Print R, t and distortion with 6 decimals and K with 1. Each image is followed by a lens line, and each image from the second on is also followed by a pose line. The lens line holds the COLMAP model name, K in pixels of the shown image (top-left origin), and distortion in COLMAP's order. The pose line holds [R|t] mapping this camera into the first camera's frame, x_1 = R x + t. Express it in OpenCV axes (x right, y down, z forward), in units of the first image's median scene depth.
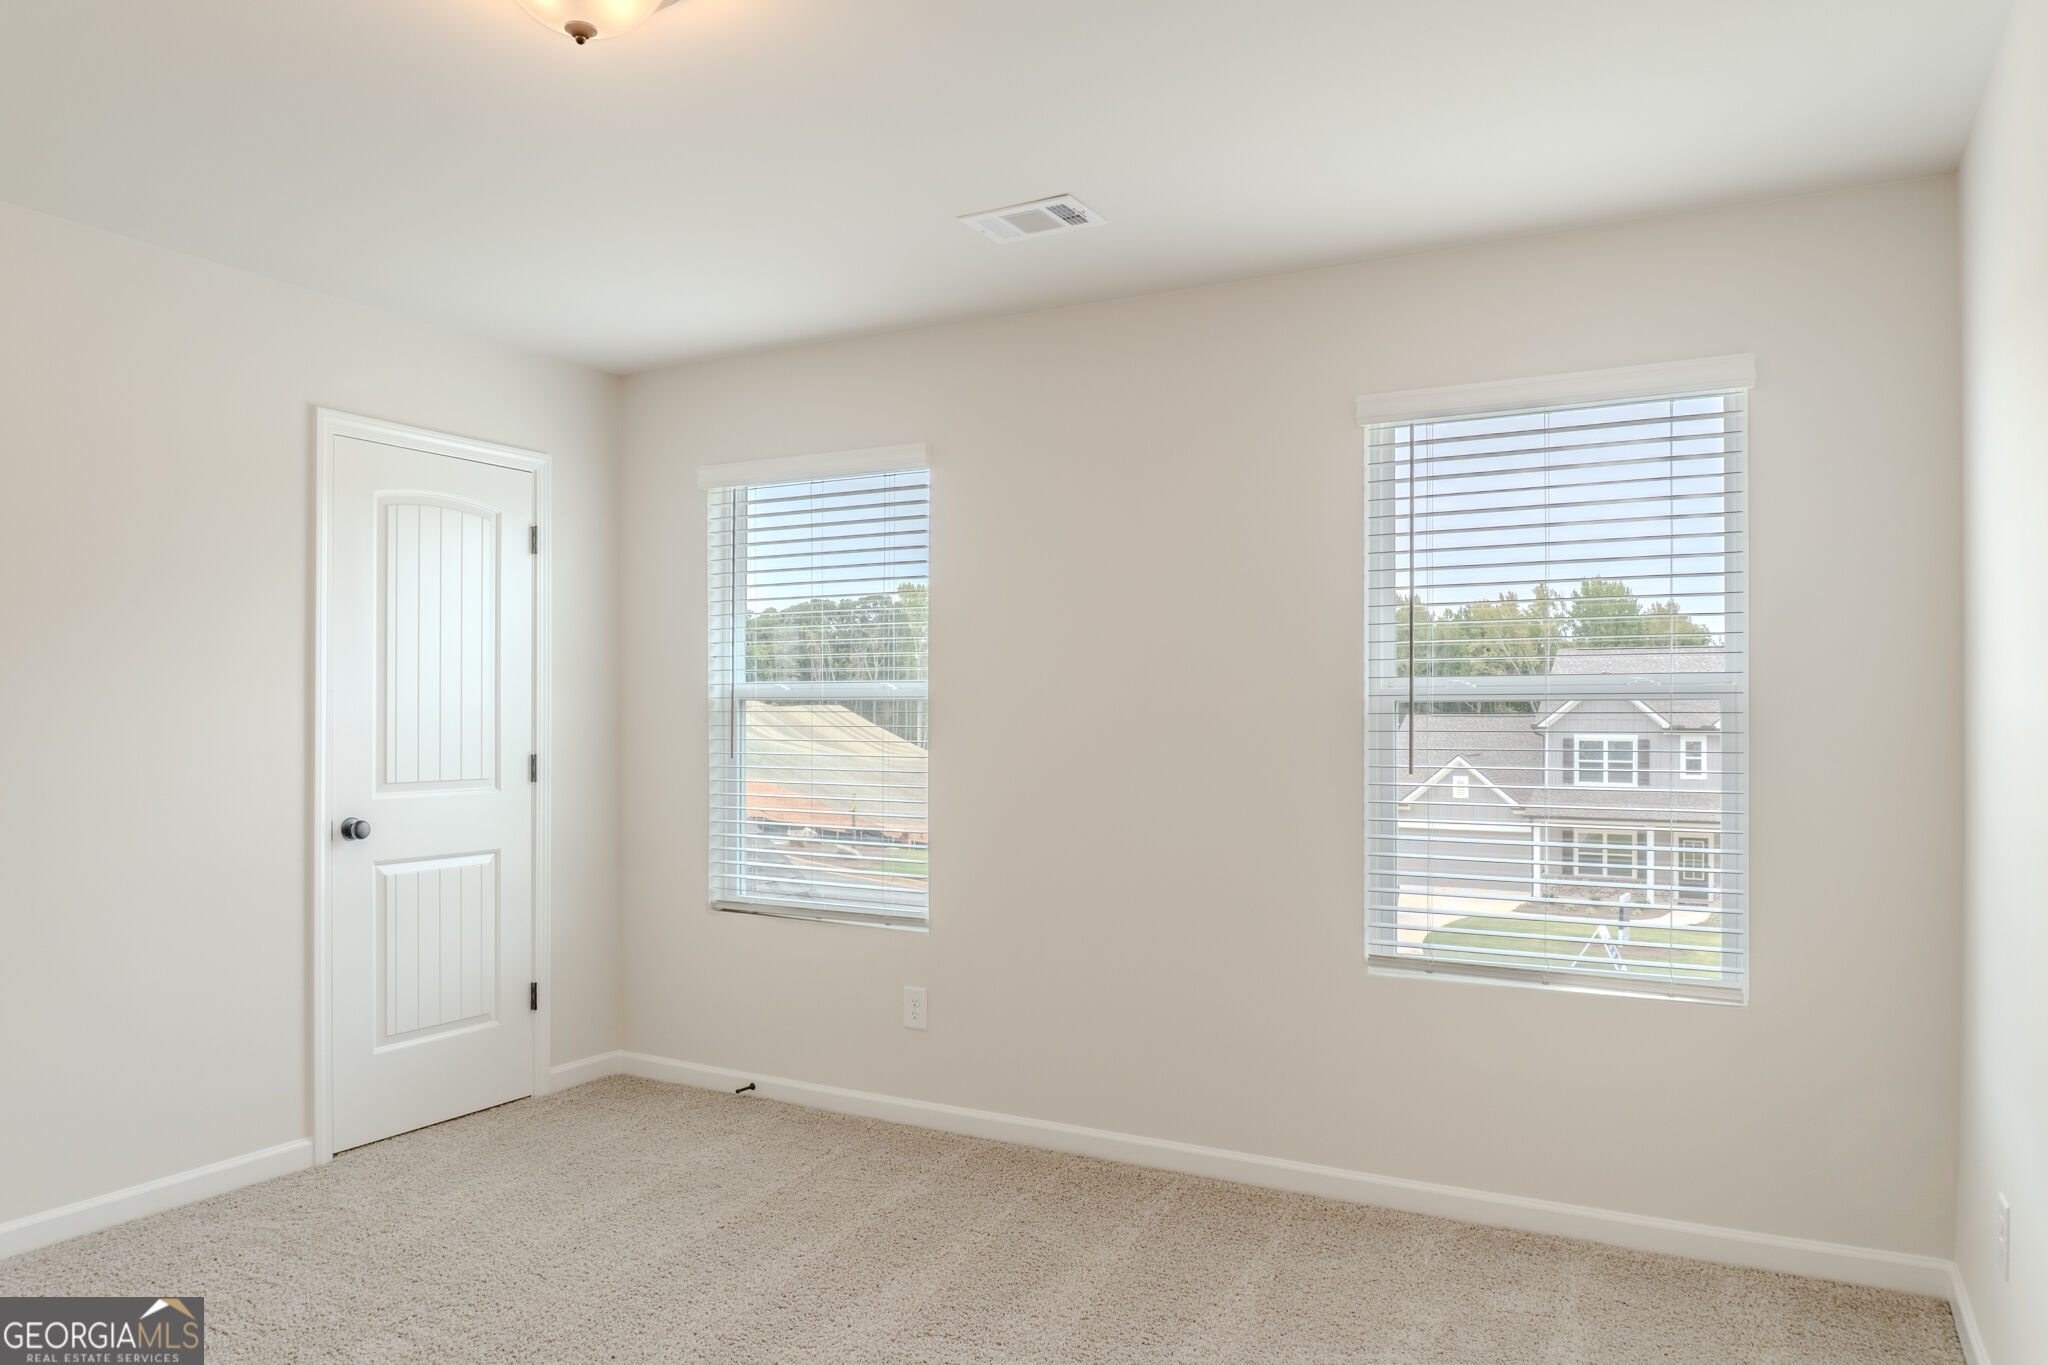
lens RADIAL K [[1374.1, 0, 1019.9], [0, 1374.1, 670.9], [0, 0, 1]] dist [-0.024998, -0.006253]
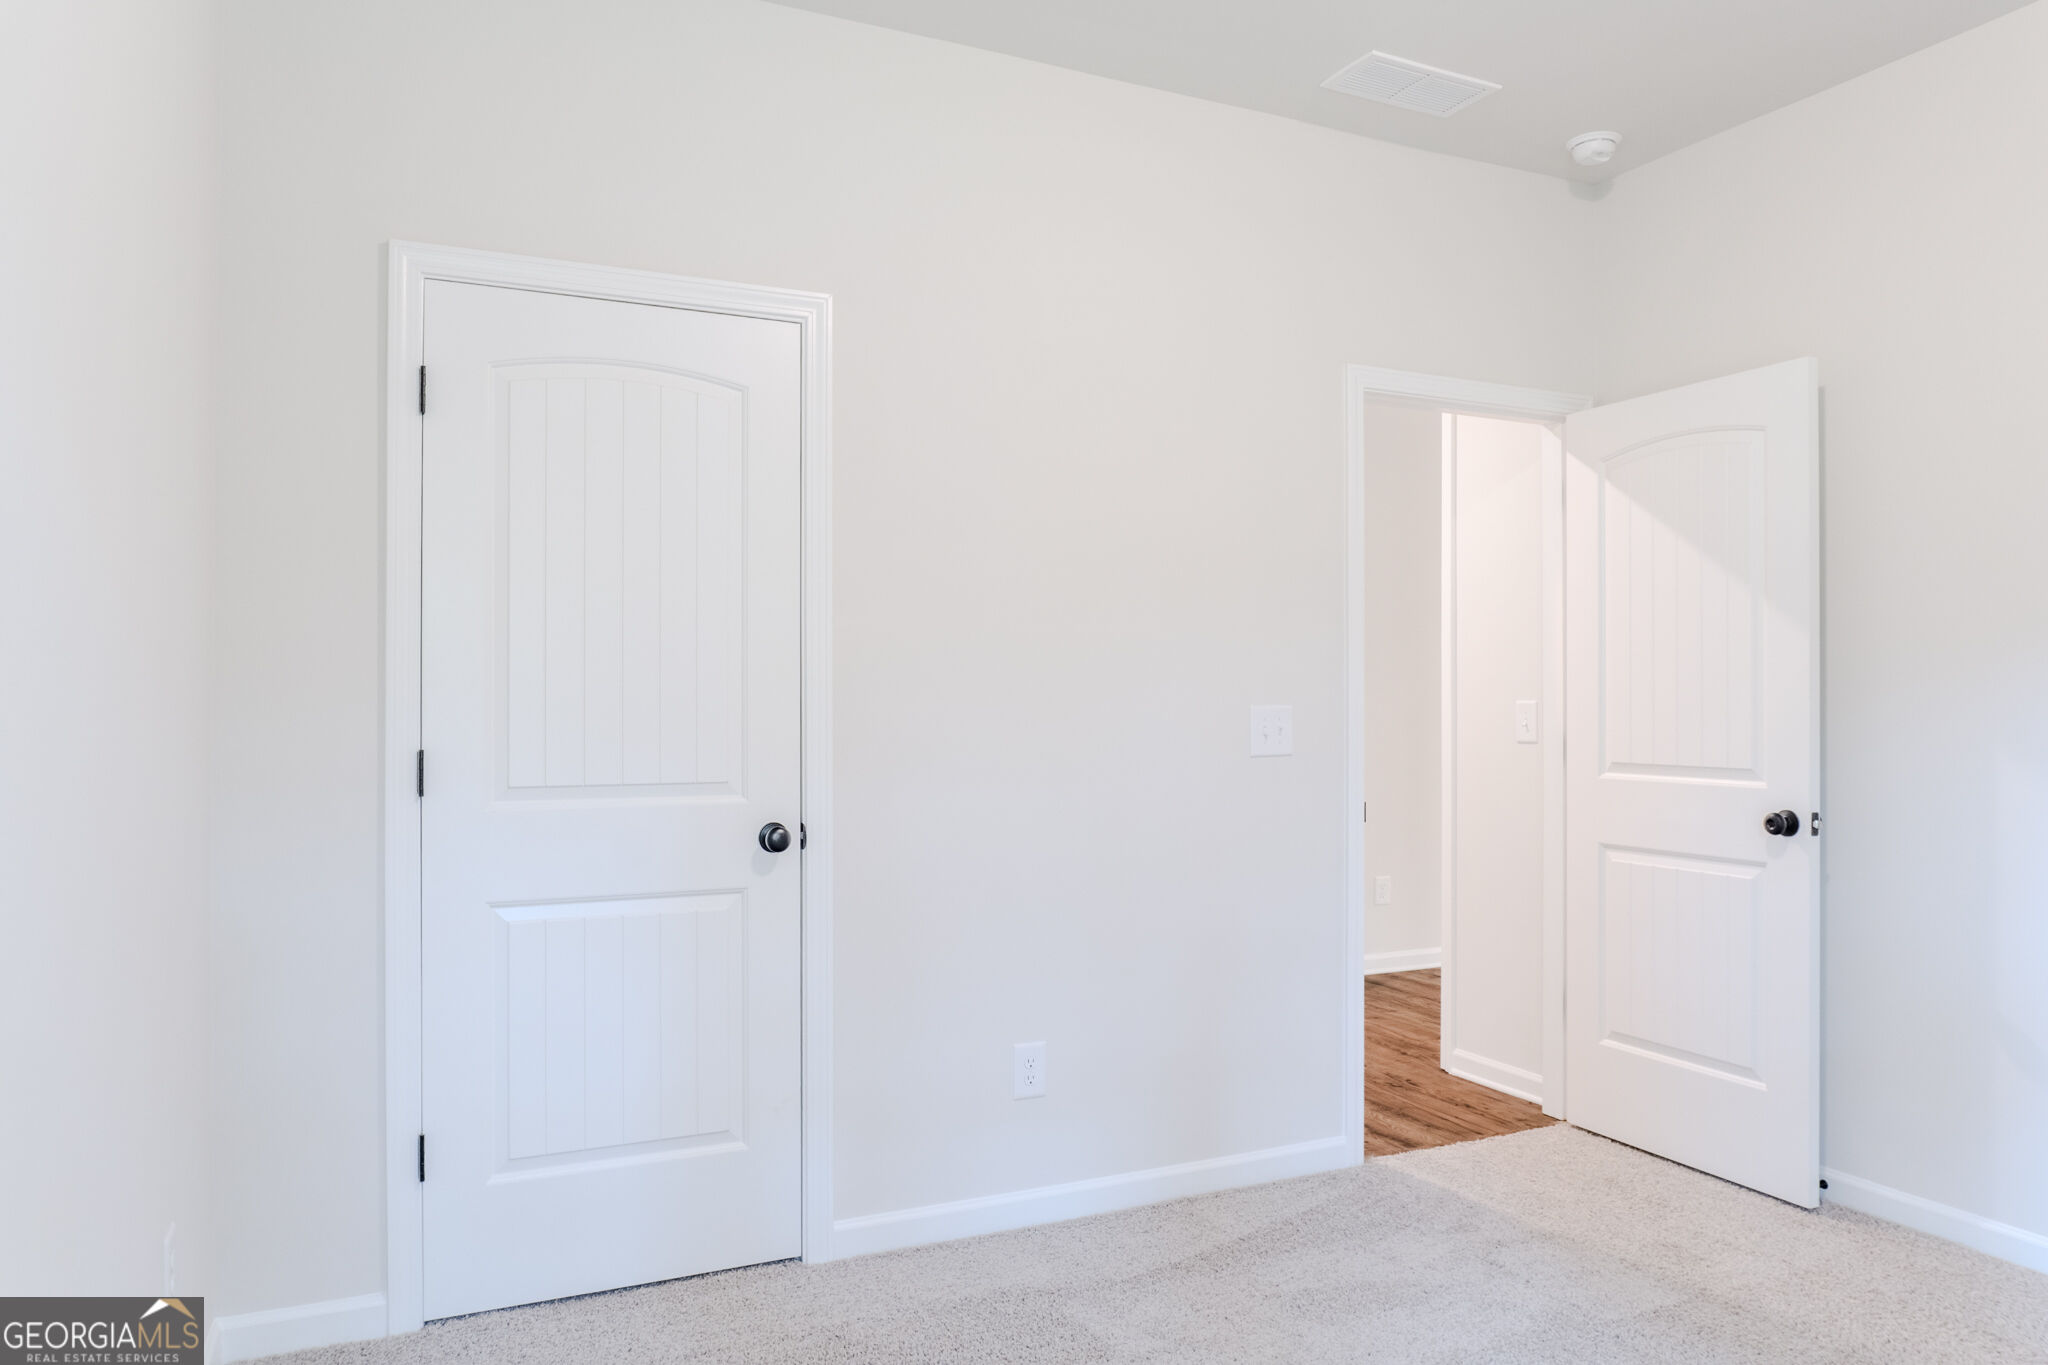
lens RADIAL K [[1374.1, 0, 1019.9], [0, 1374.1, 670.9], [0, 0, 1]] dist [-0.024998, -0.006253]
pose [[0.816399, -0.009468, -0.577410, 0.123587], [0.010523, 0.999943, -0.001518, 0.024689], [0.577392, -0.004837, 0.816453, 0.525609]]
